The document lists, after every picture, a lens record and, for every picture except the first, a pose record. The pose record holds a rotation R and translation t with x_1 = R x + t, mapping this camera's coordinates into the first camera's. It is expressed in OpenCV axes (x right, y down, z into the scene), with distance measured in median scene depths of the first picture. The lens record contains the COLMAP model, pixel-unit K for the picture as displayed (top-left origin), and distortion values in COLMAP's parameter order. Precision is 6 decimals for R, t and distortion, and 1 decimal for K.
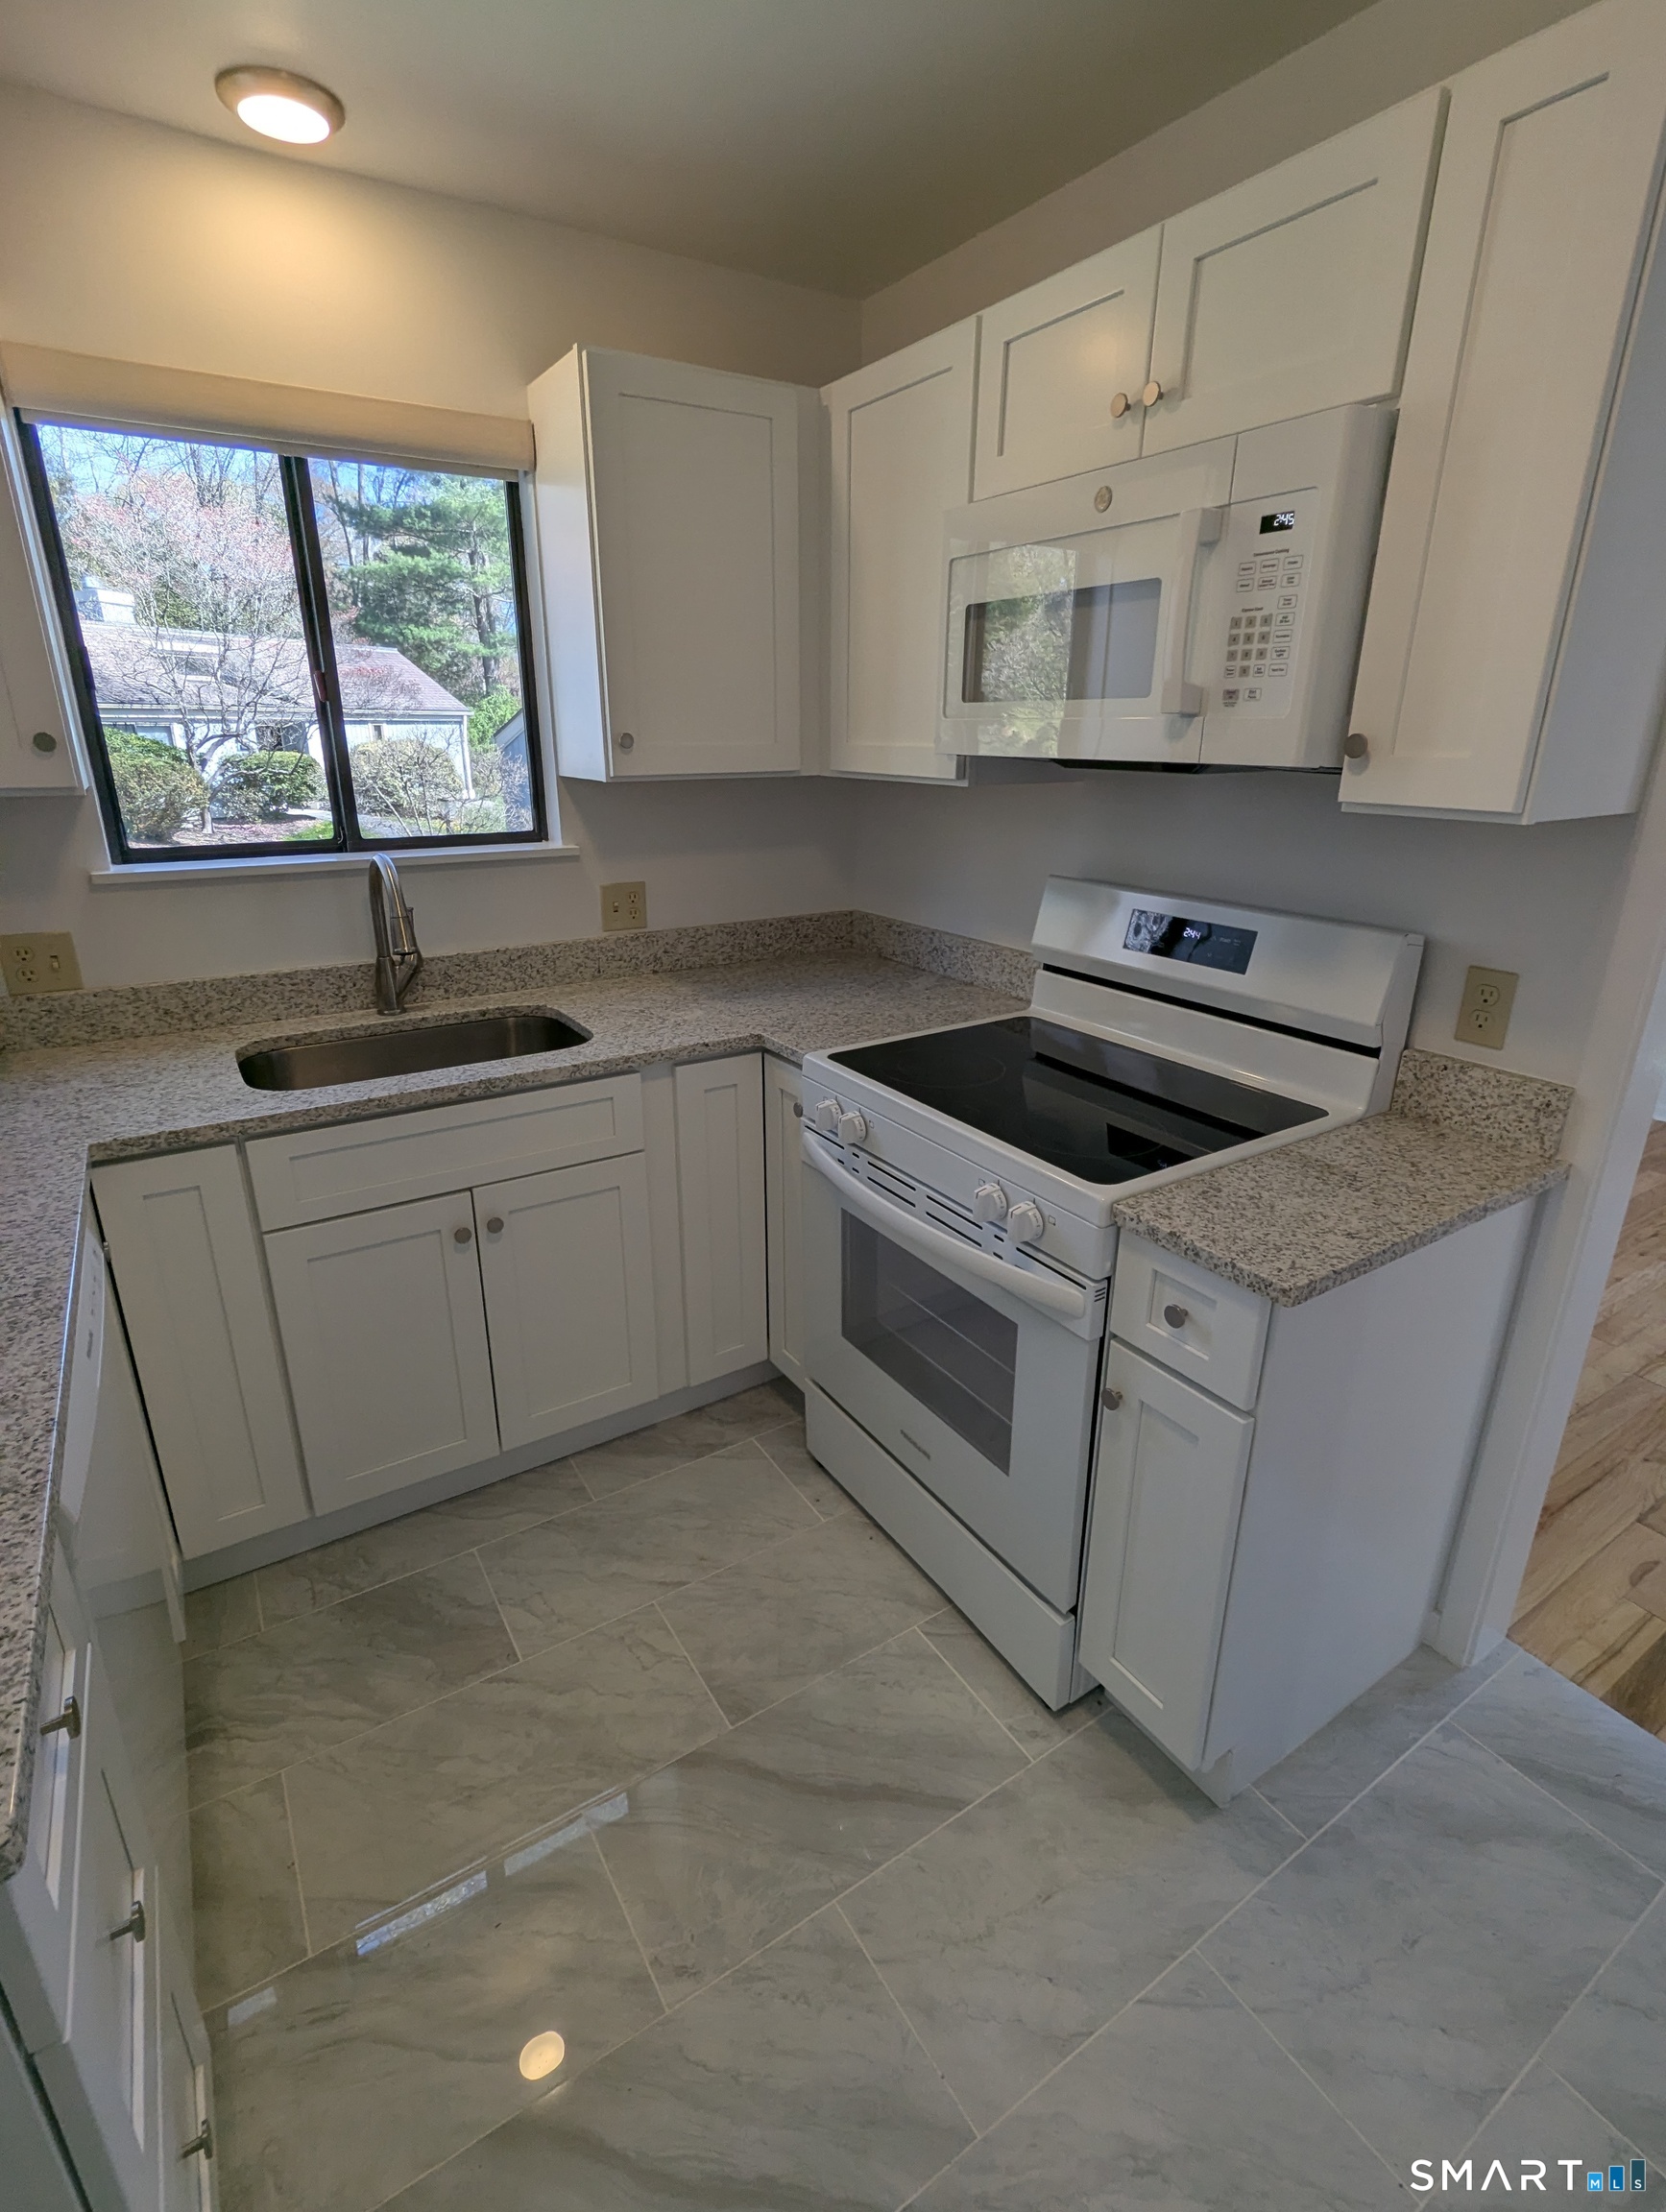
lens RADIAL K [[1049.7, 0, 837.7], [0, 1049.7, 1101.0], [0, 0, 1]] dist [0.000842, -0.000539]
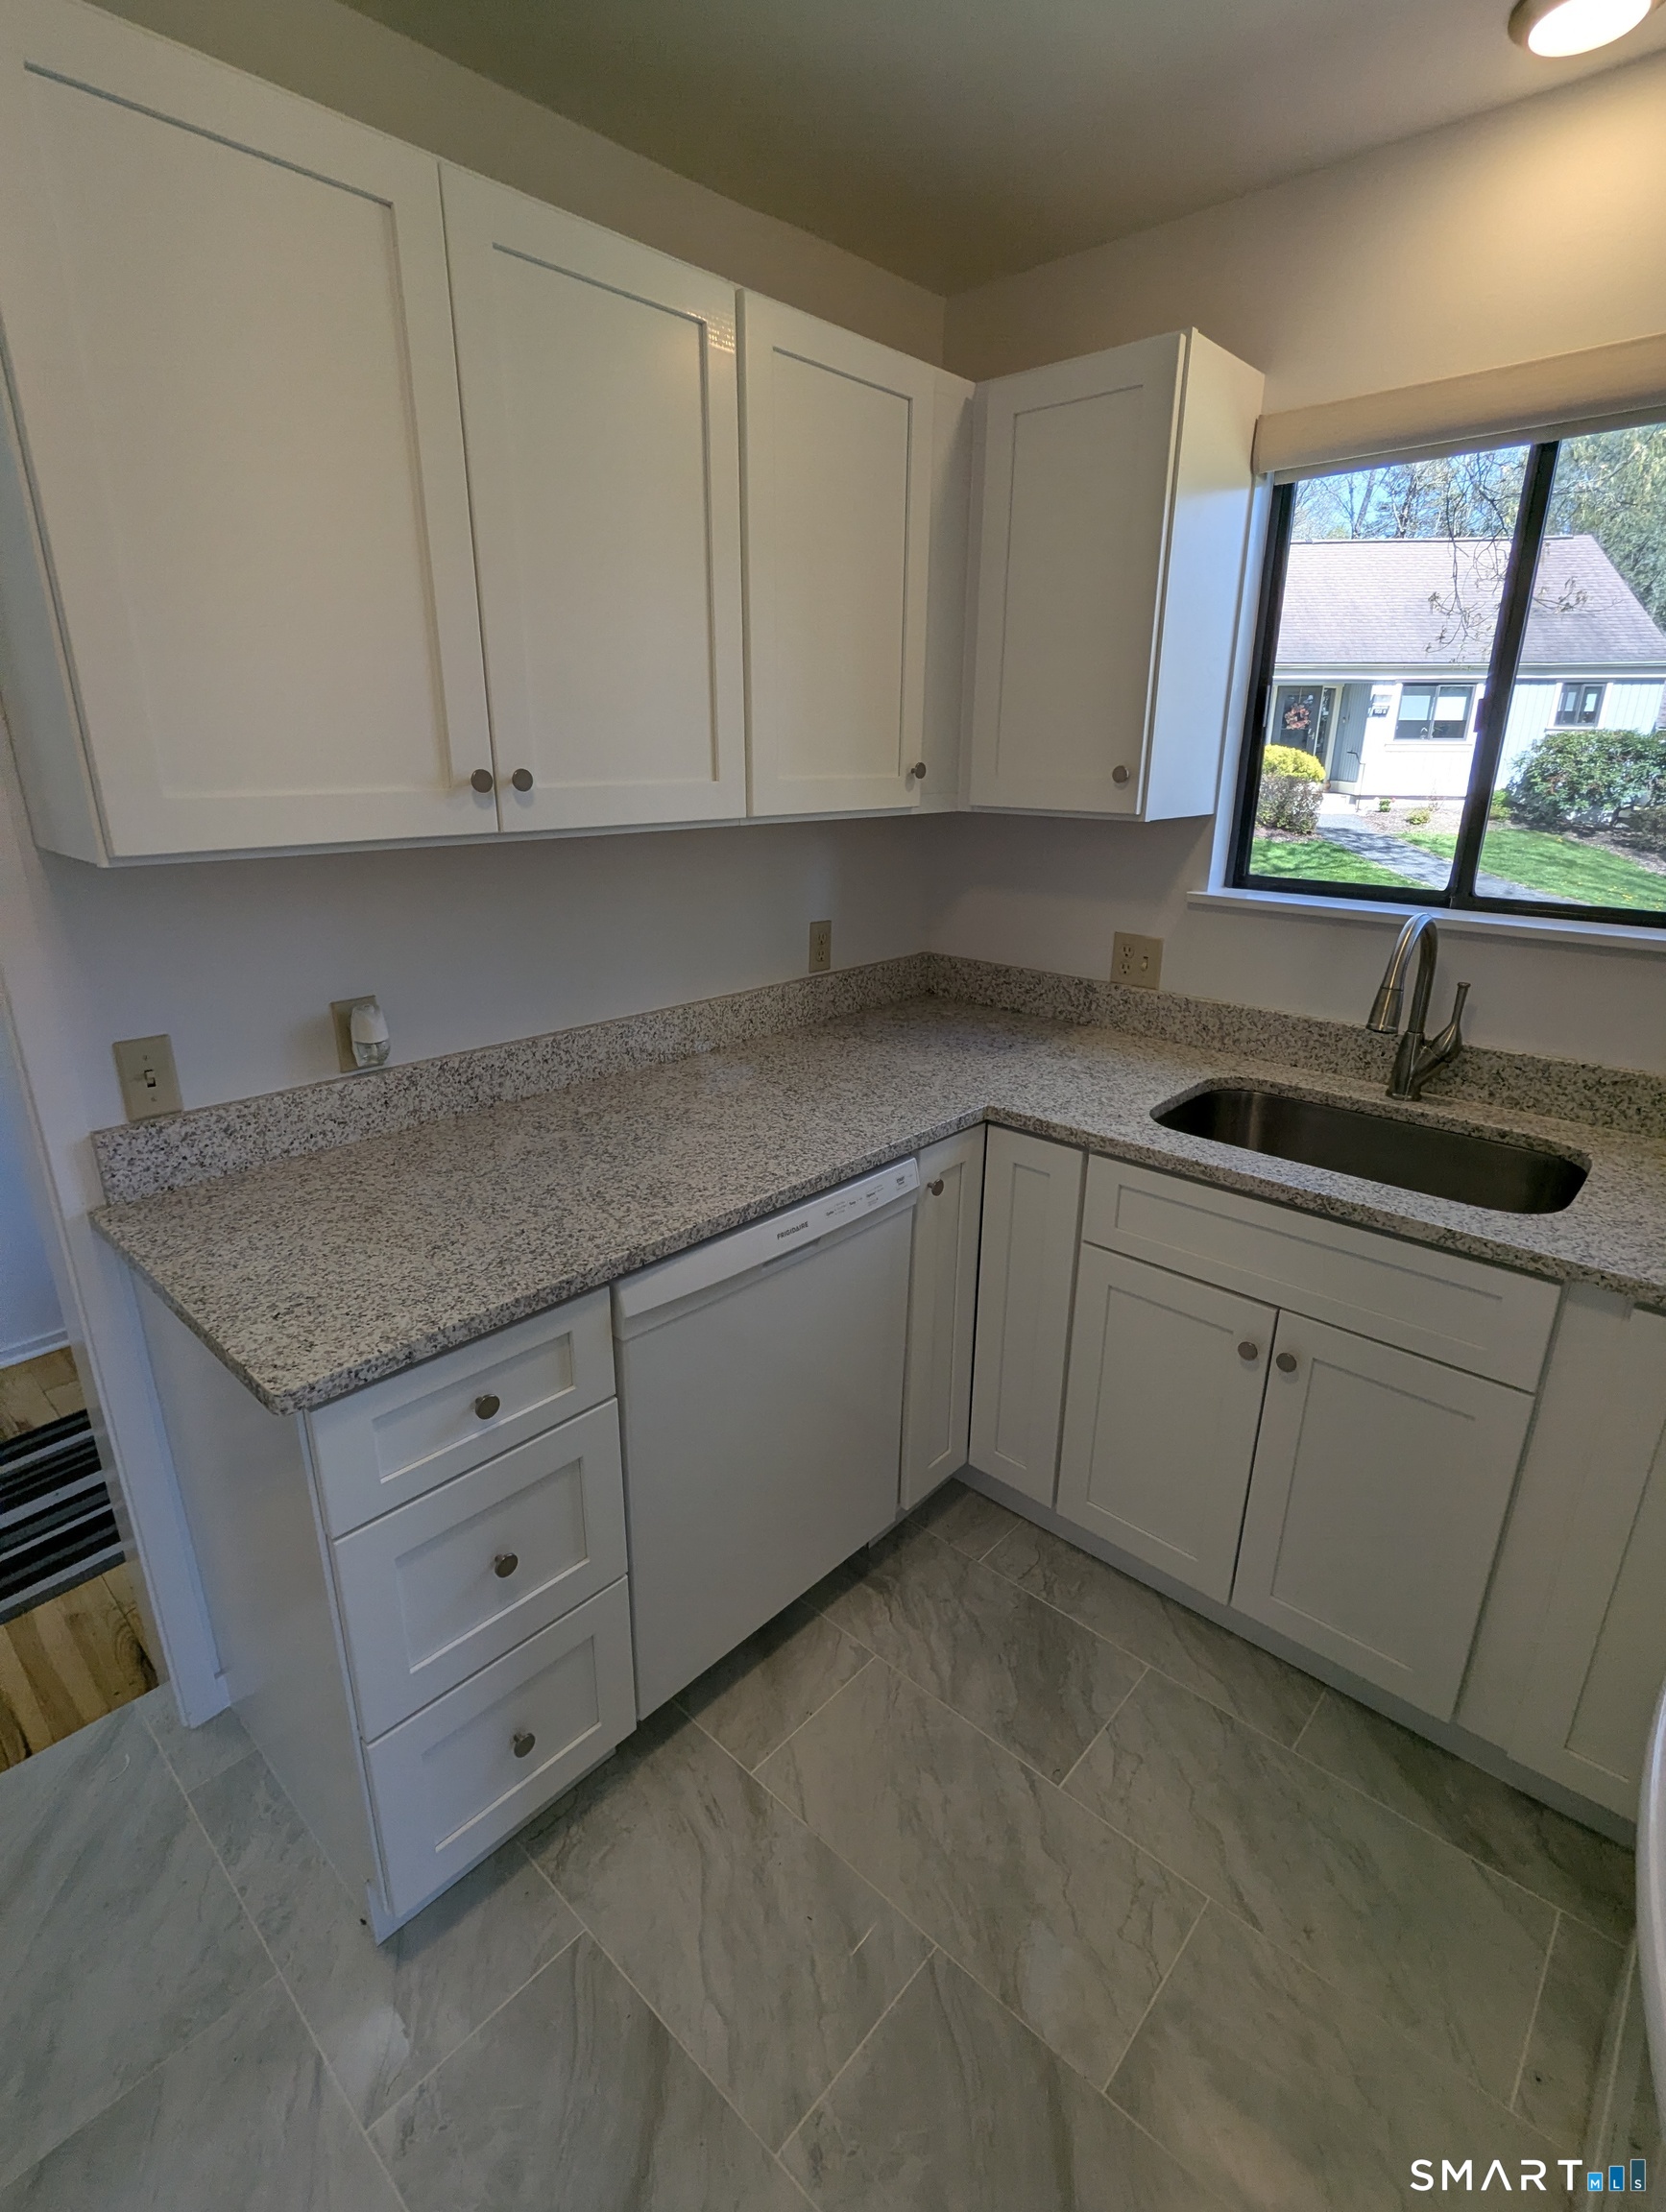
lens RADIAL K [[1049.7, 0, 825.7], [0, 1049.7, 1100.1], [0, 0, 1]] dist [0.000842, -0.000539]
pose [[0.256648, 0.307115, -0.916413, 0.280290], [-0.327831, 0.919623, 0.216380, -0.134224], [0.909208, 0.244895, 0.336702, 0.348435]]
